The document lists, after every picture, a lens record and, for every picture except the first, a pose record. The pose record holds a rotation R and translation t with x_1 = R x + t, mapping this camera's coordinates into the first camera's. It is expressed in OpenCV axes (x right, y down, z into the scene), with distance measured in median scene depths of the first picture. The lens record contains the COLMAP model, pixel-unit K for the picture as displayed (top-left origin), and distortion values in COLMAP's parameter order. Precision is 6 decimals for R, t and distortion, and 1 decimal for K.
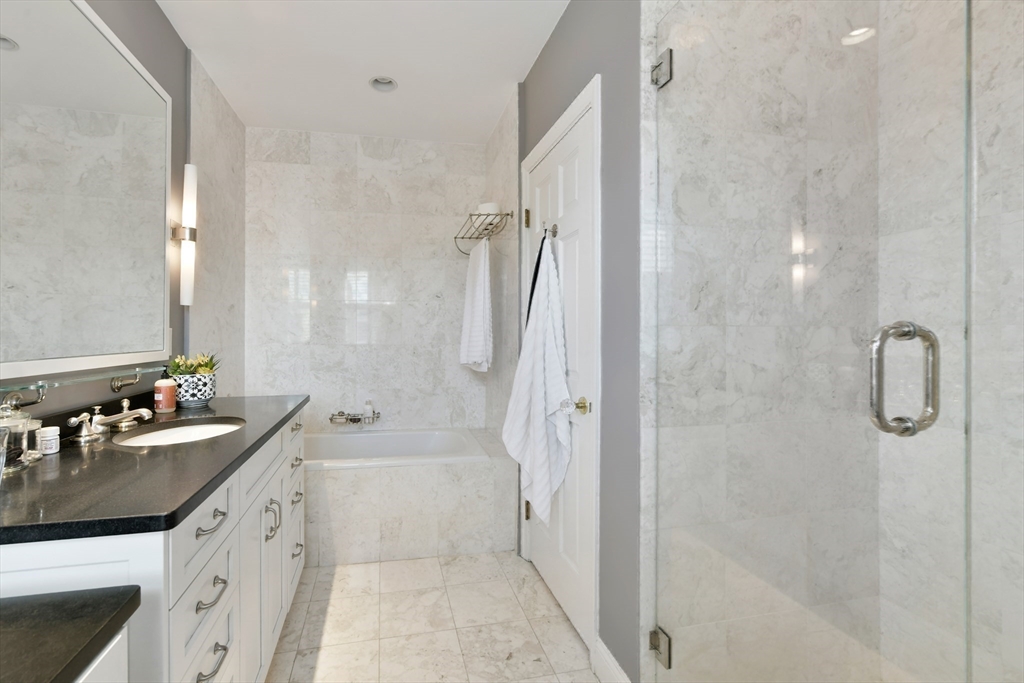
lens RADIAL K [[418.0, 0, 515.2], [0, 418.0, 323.2], [0, 0, 1]] dist [-0.001368, -0.000155]
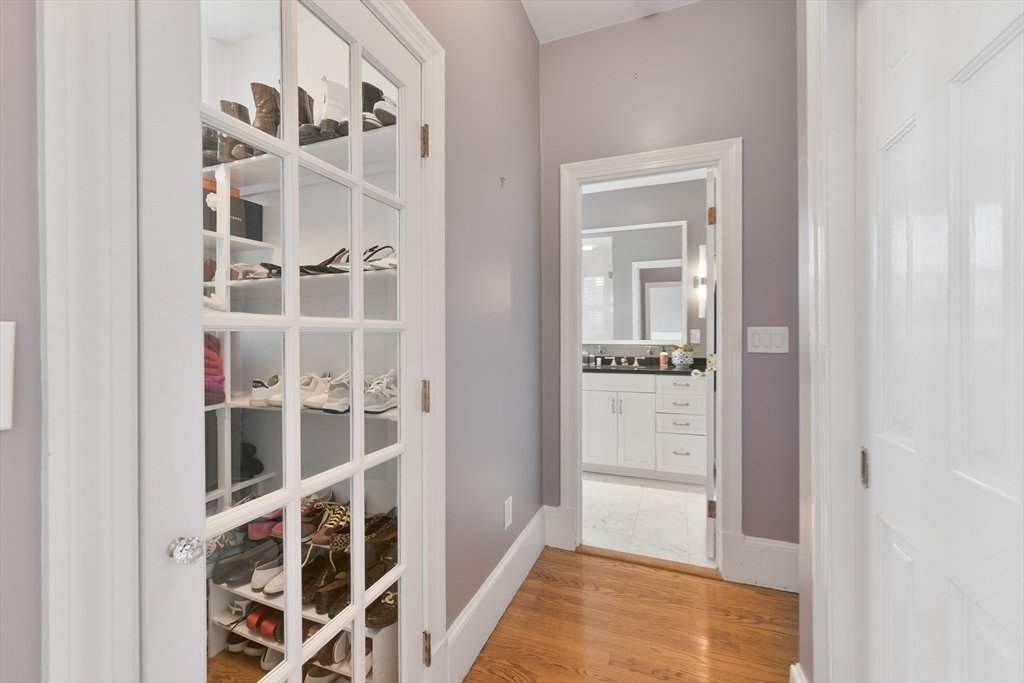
lens RADIAL K [[416.8, 0, 511.5], [0, 416.8, 332.9], [0, 0, 1]] dist [-0.002061, -0.000281]
pose [[-0.566434, 0.001715, -0.824105, 1.352093], [0.013943, 0.999875, -0.007503, 0.028665], [0.823989, -0.015740, -0.566387, 1.404493]]
